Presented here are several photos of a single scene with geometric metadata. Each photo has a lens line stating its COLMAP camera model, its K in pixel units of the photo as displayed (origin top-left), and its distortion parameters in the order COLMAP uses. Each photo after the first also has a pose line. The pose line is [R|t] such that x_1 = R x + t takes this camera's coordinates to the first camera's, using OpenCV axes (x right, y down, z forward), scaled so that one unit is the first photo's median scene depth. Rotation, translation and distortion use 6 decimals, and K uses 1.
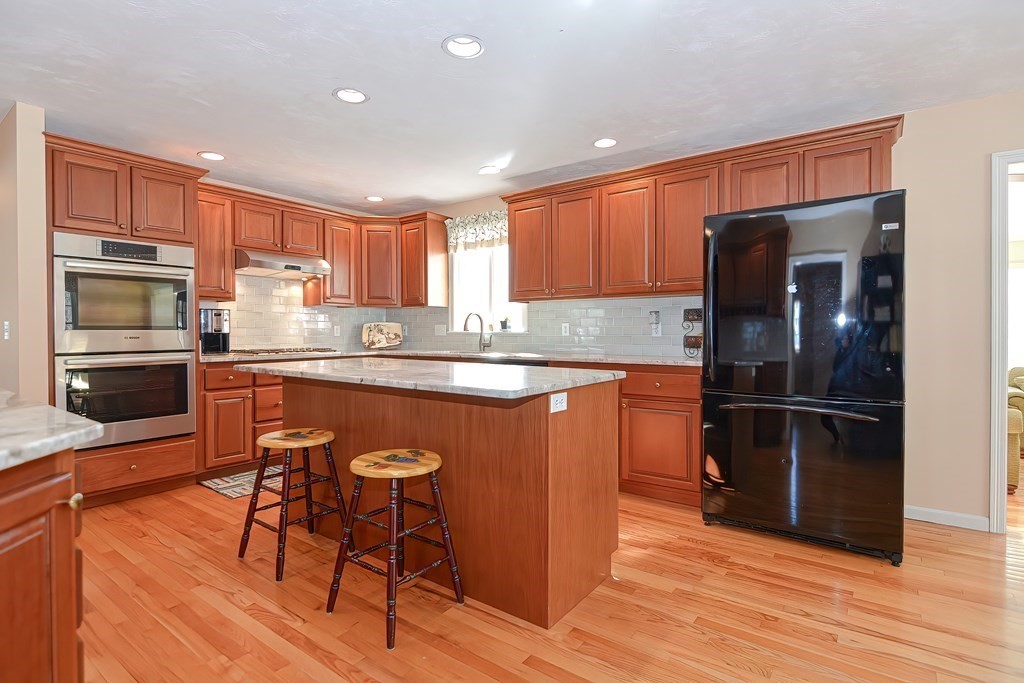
lens RADIAL K [[495.0, 0, 527.1], [0, 495.0, 331.2], [0, 0, 1]] dist [0.001722, -0.000258]
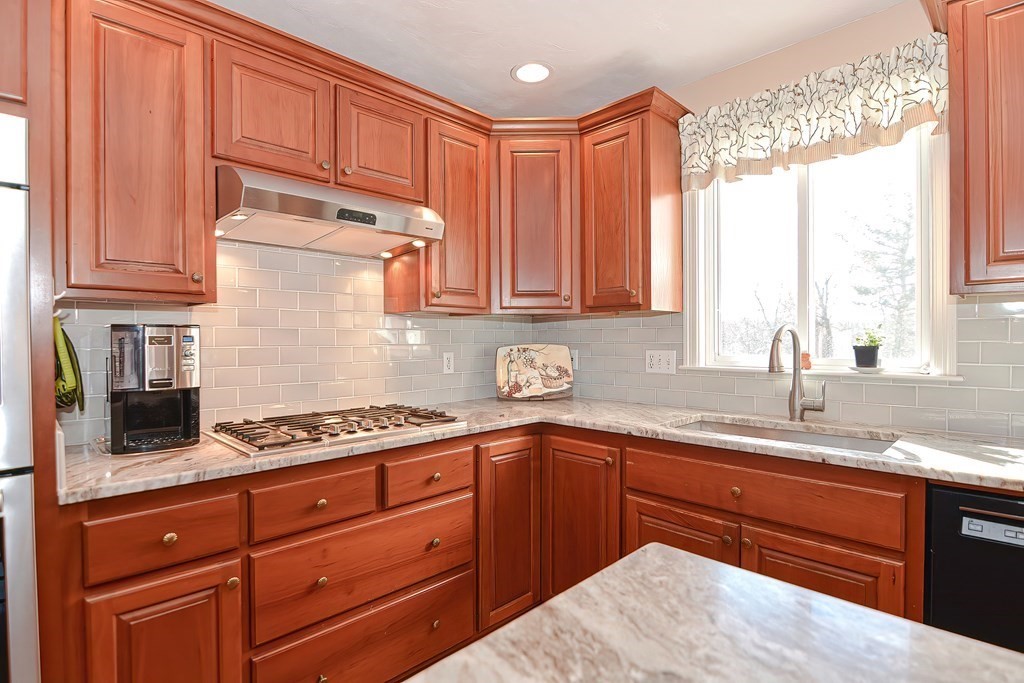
lens RADIAL K [[497.4, 0, 504.6], [0, 497.4, 343.3], [0, 0, 1]] dist [-0.014496, -0.000805]
pose [[0.979678, 0.000817, -0.200575, -0.250884], [0.001692, 0.999922, 0.012336, -0.028884], [0.200569, -0.012425, 0.979601, 0.572983]]
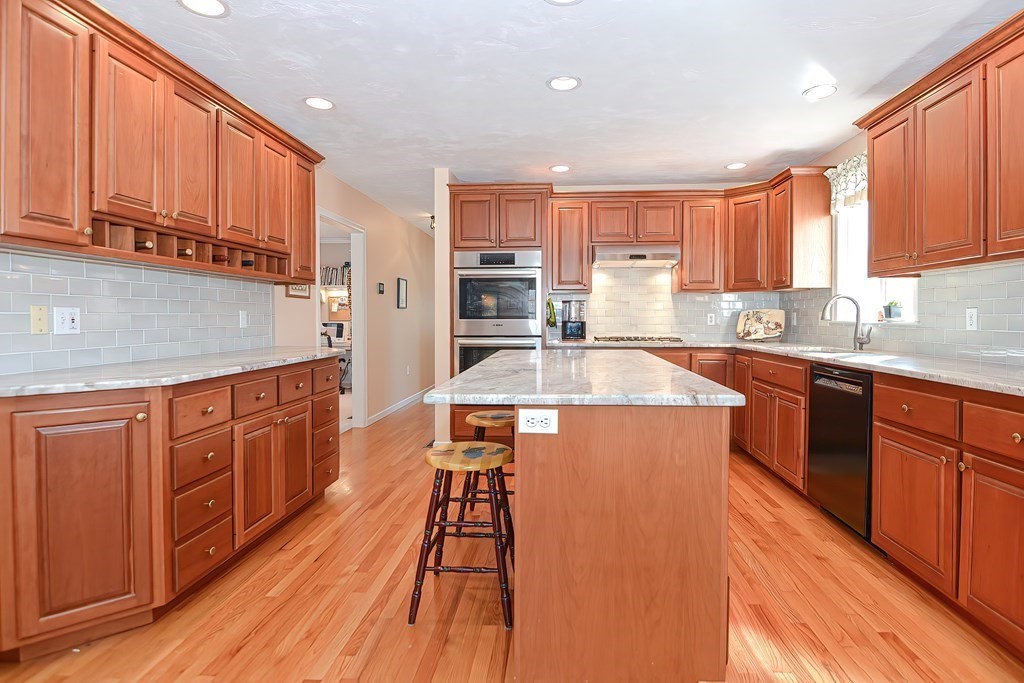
lens RADIAL K [[533.1, 0, 553.0], [0, 533.1, 325.3], [0, 0, 1]] dist [-0.007115, -0.001939]
pose [[0.549226, 0.013320, -0.835567, 0.307725], [0.000940, 0.999862, 0.016557, -0.006729], [0.835673, -0.009879, 0.549138, 0.233411]]
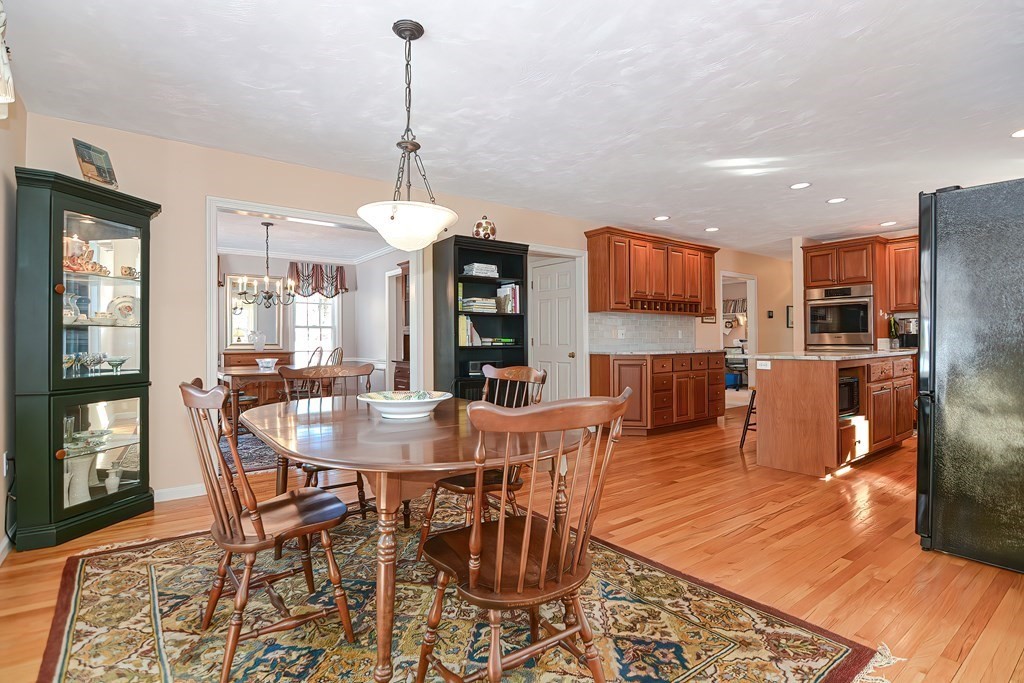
lens RADIAL K [[508.1, 0, 505.1], [0, 508.1, 338.5], [0, 0, 1]] dist [-0.003689, -0.001396]
pose [[-0.306719, -0.002310, -0.951797, 1.002362], [0.010427, 0.999929, -0.005786, 0.011026], [0.951743, -0.011699, -0.306673, 0.246878]]
